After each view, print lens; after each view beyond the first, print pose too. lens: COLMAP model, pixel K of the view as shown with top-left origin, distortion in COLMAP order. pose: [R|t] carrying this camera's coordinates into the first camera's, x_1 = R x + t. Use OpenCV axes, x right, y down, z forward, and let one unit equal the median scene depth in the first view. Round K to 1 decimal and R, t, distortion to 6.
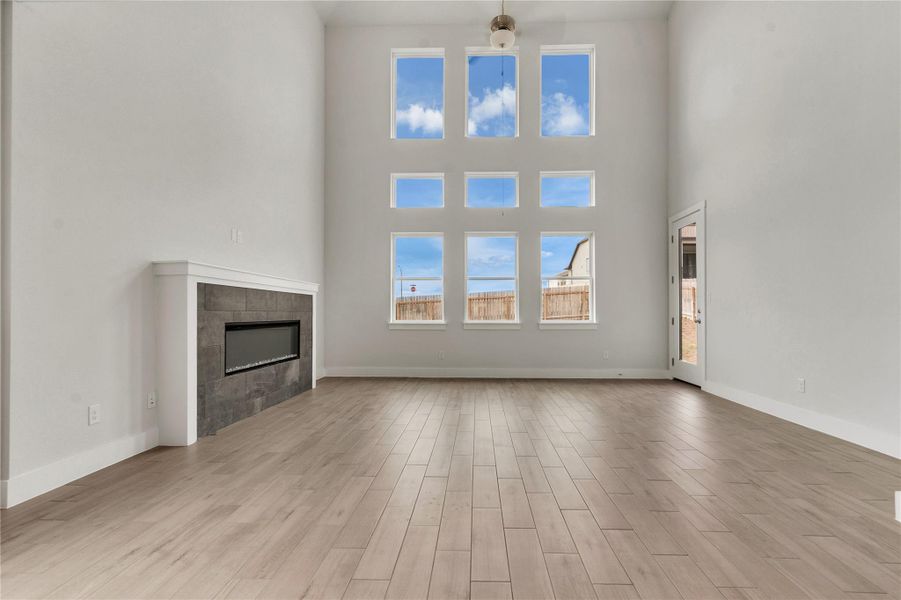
lens RADIAL K [[414.0, 0, 463.3], [0, 414.0, 304.8], [0, 0, 1]] dist [0.005212, 0.000242]
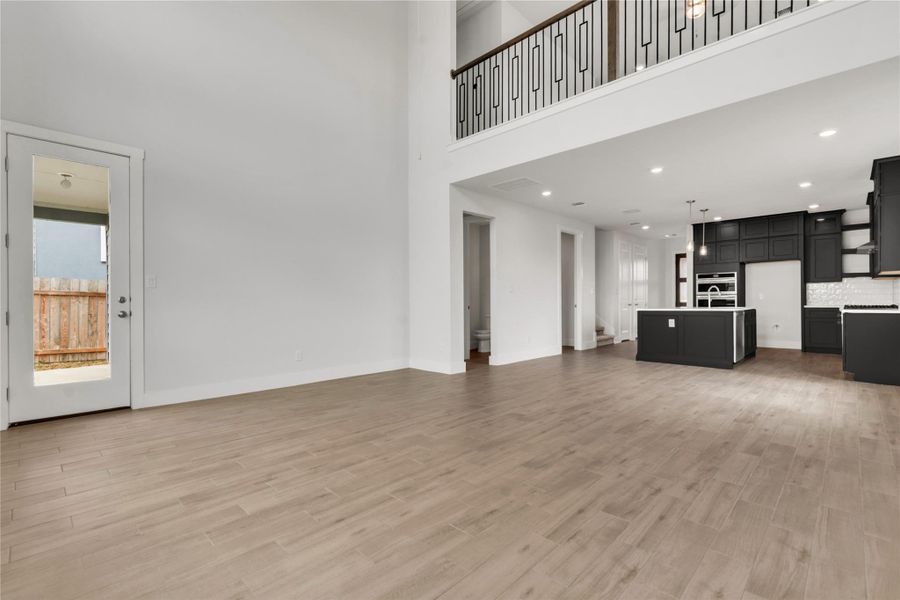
lens RADIAL K [[413.5, 0, 462.8], [0, 413.5, 304.8], [0, 0, 1]] dist [0.005212, 0.000242]
pose [[-0.757507, -0.002919, 0.652821, -0.279546], [-0.010323, 0.999919, -0.007507, 0.021106], [-0.652746, -0.012426, -0.757475, 1.022546]]
